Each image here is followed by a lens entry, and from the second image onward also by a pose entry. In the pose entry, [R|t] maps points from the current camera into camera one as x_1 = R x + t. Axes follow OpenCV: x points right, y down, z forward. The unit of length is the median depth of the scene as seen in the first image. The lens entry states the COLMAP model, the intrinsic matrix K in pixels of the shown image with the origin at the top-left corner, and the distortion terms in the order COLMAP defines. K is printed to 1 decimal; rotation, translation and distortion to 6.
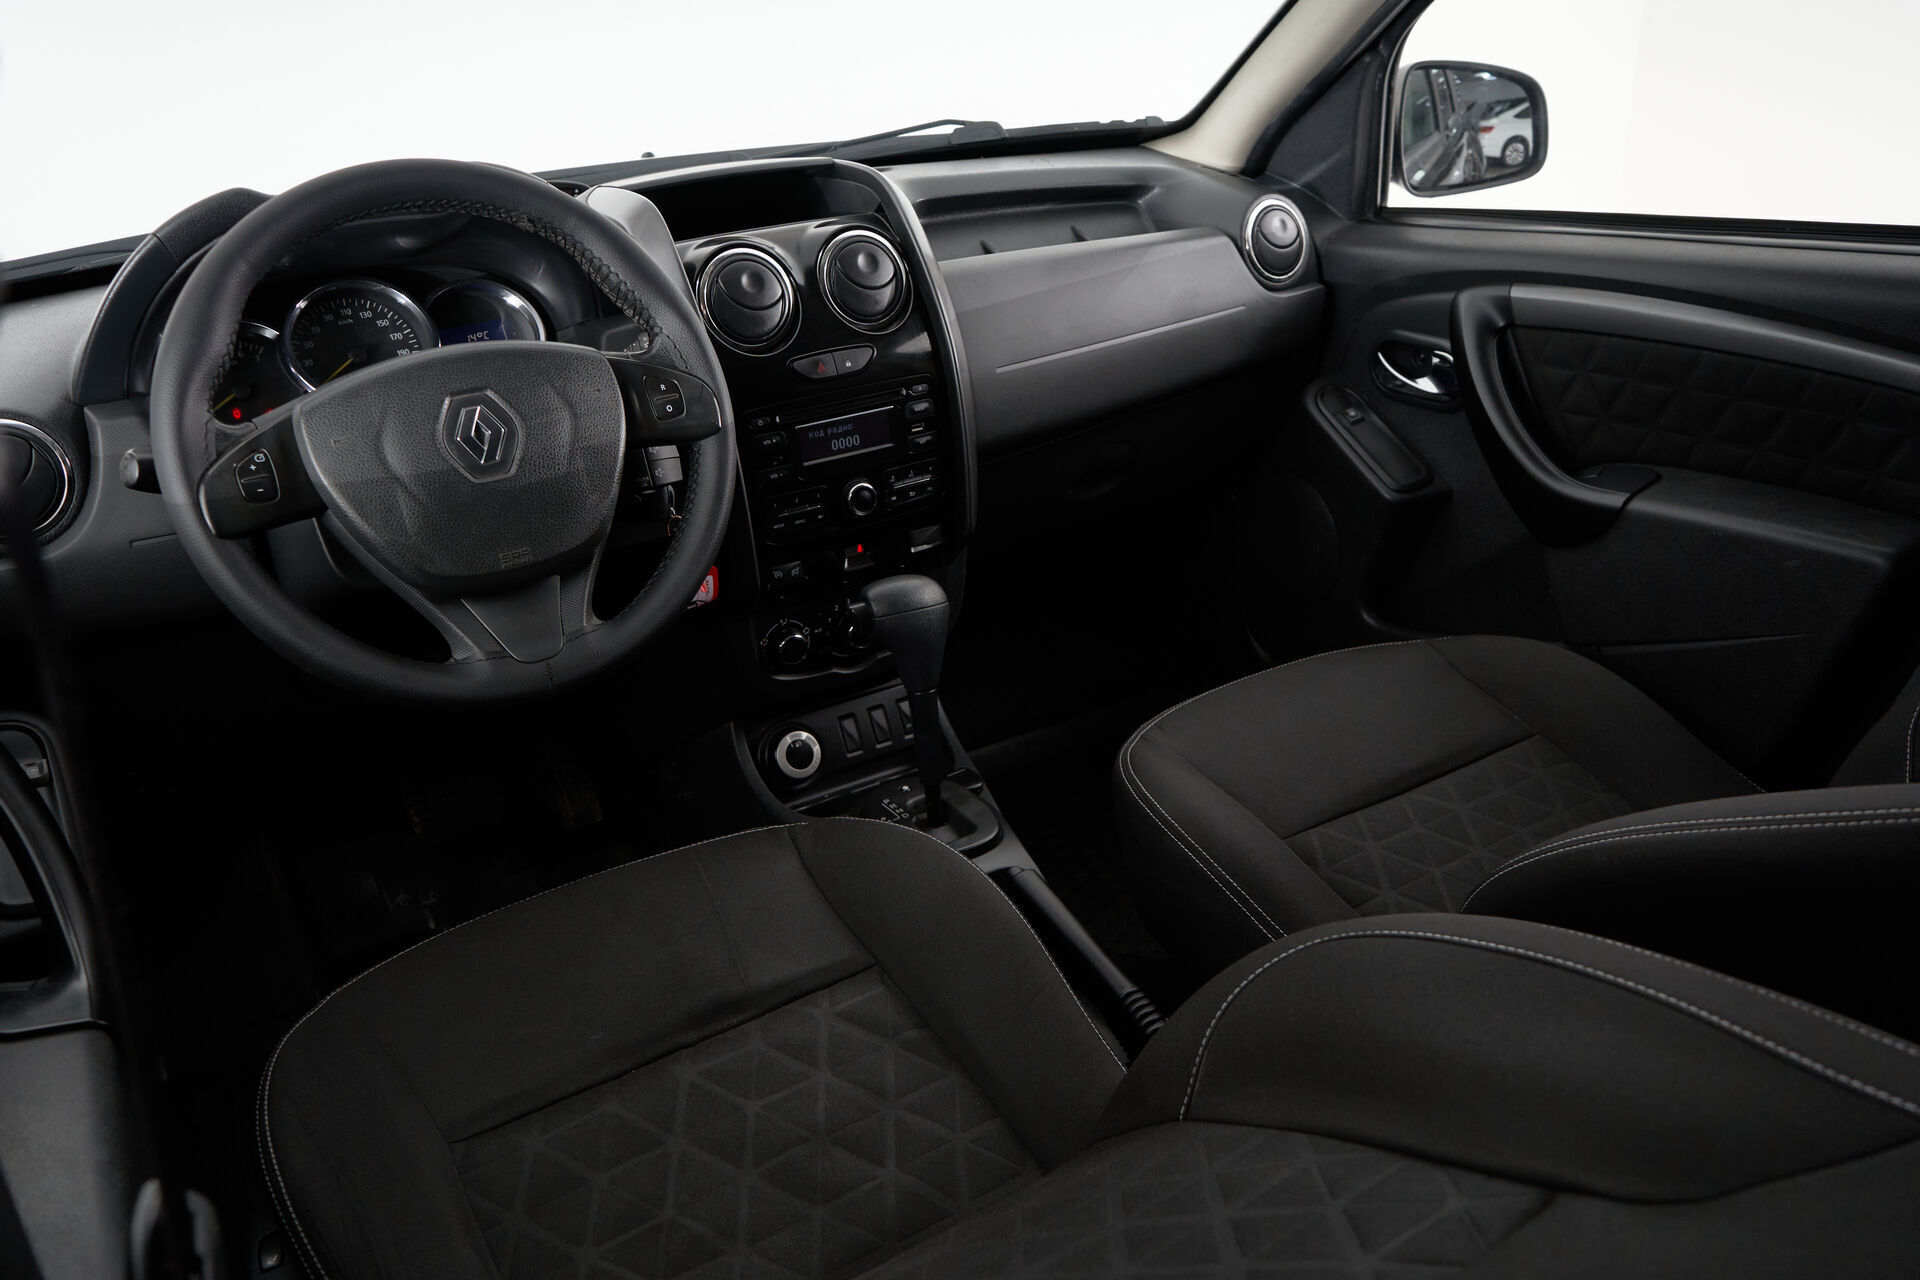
lens RADIAL K [[1614.5, 0, 960.0], [0, 1614.5, 640.0], [0, 0, 1]] dist [0.021046, -0.001291]
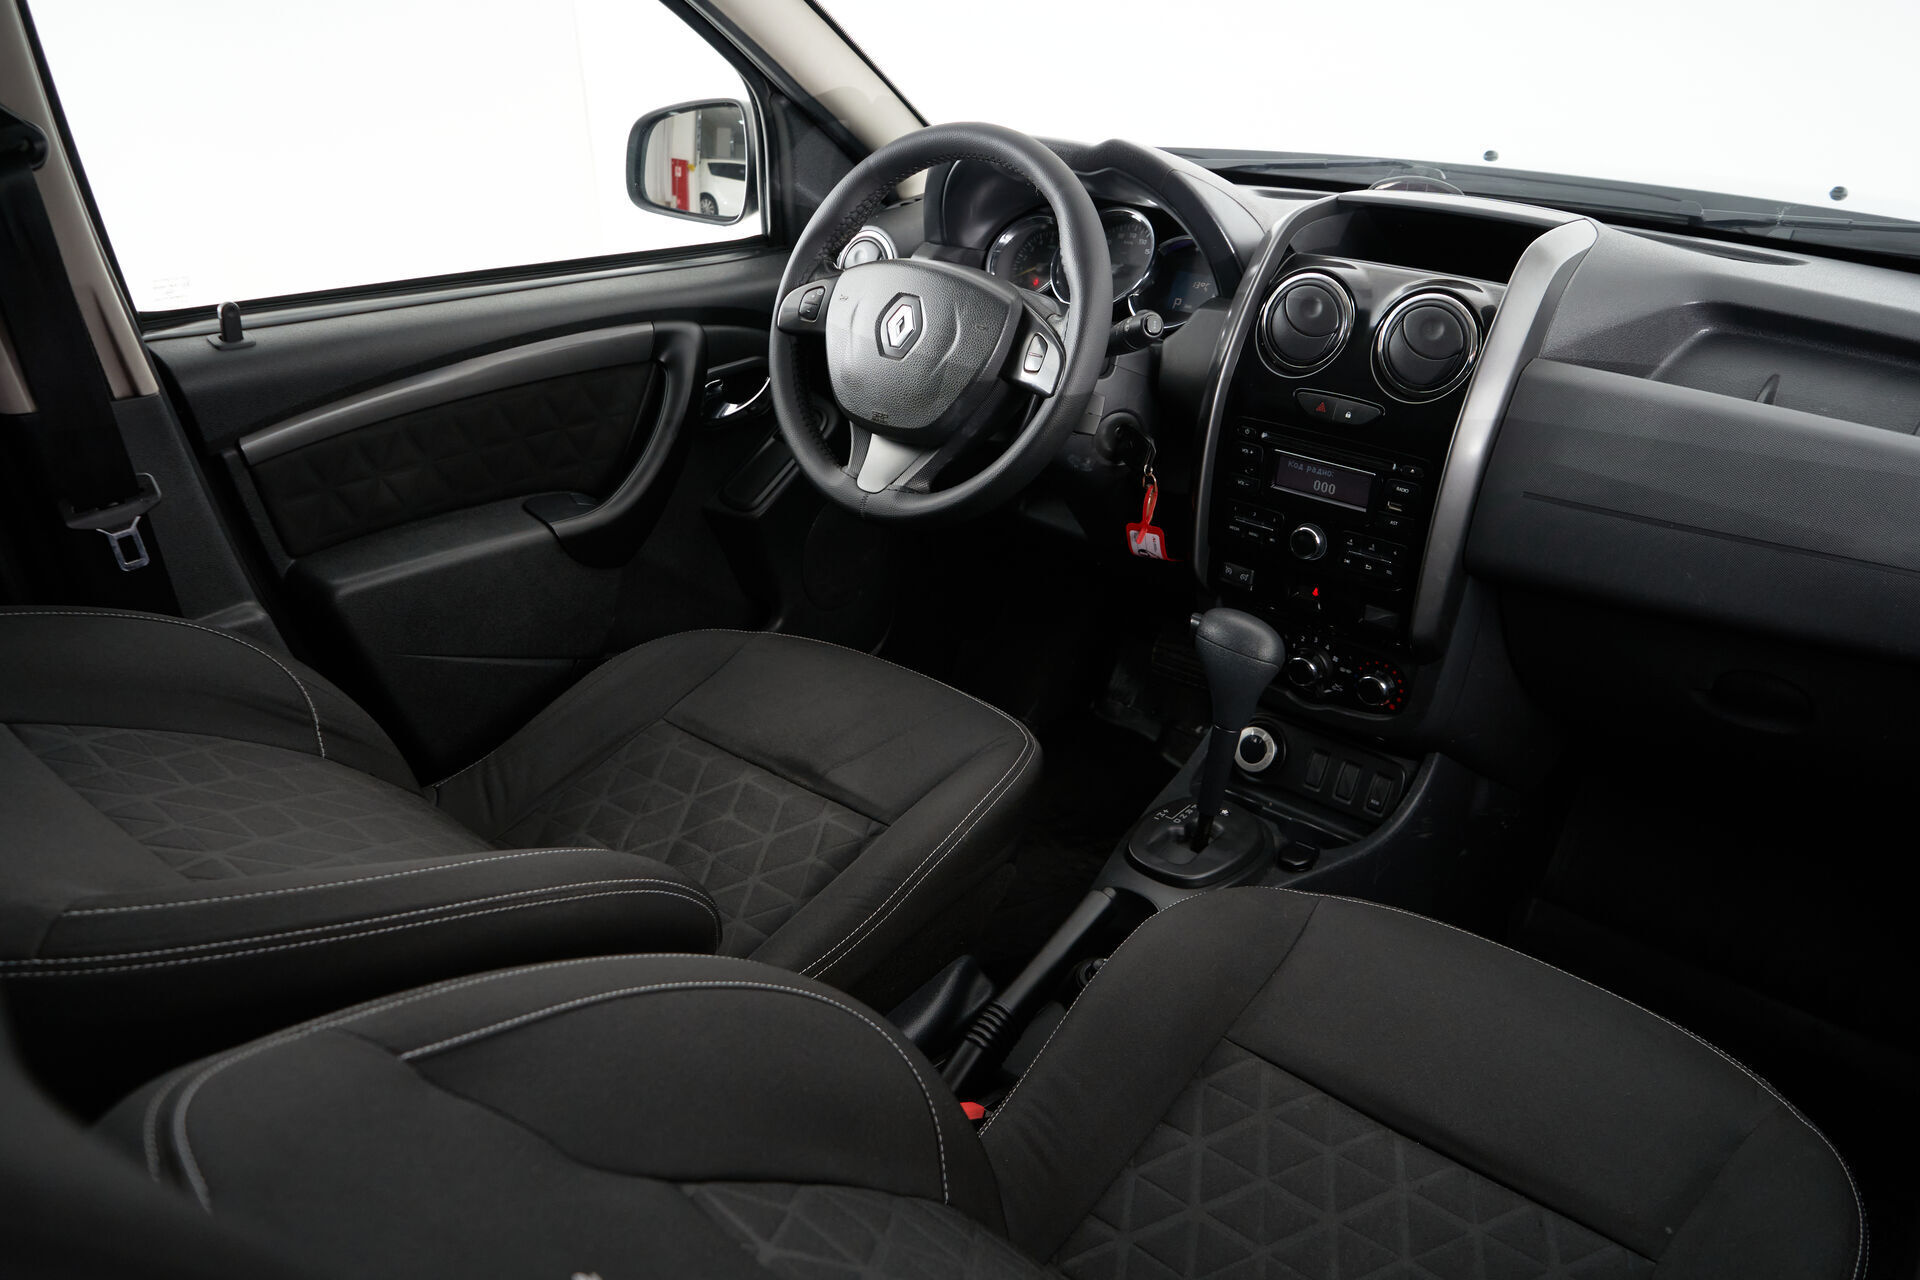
lens RADIAL K [[1614.5, 0, 960.0], [0, 1614.5, 640.0], [0, 0, 1]] dist [0.021046, -0.001291]
pose [[0.261699, 0.457720, -0.849710, 0.771254], [-0.393403, 0.854524, 0.339150, -0.294132], [0.881333, 0.245523, 0.403696, 0.419713]]
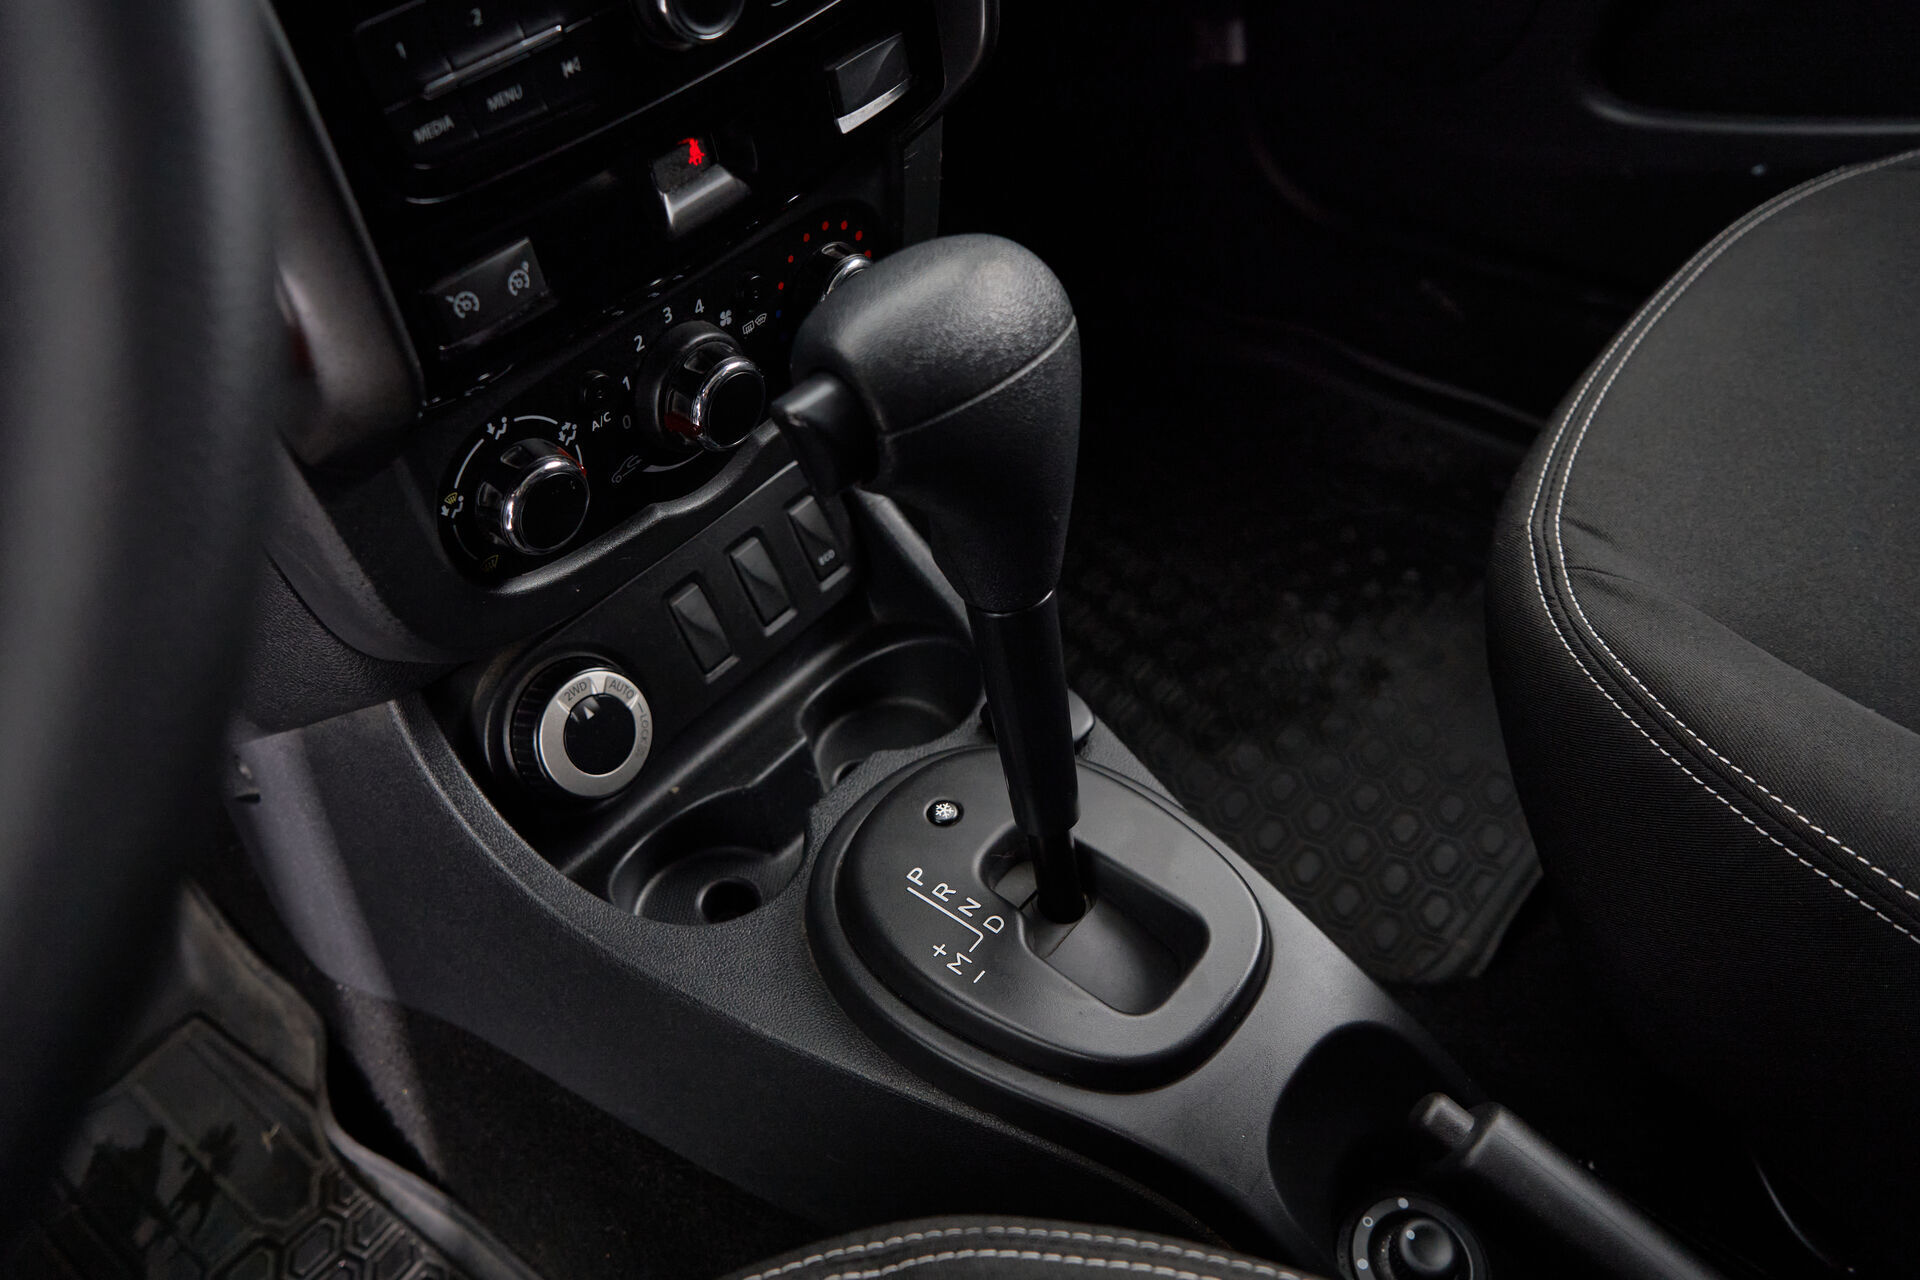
lens RADIAL K [[1598.5, 0, 960.0], [0, 1598.5, 640.0], [0, 0, 1]] dist [0.008520, 0.000105]
pose [[0.950740, -0.218653, 0.219736, -0.104396], [0.133254, 0.928290, 0.347161, -0.071561], [-0.279887, -0.300779, 0.911699, 0.699646]]
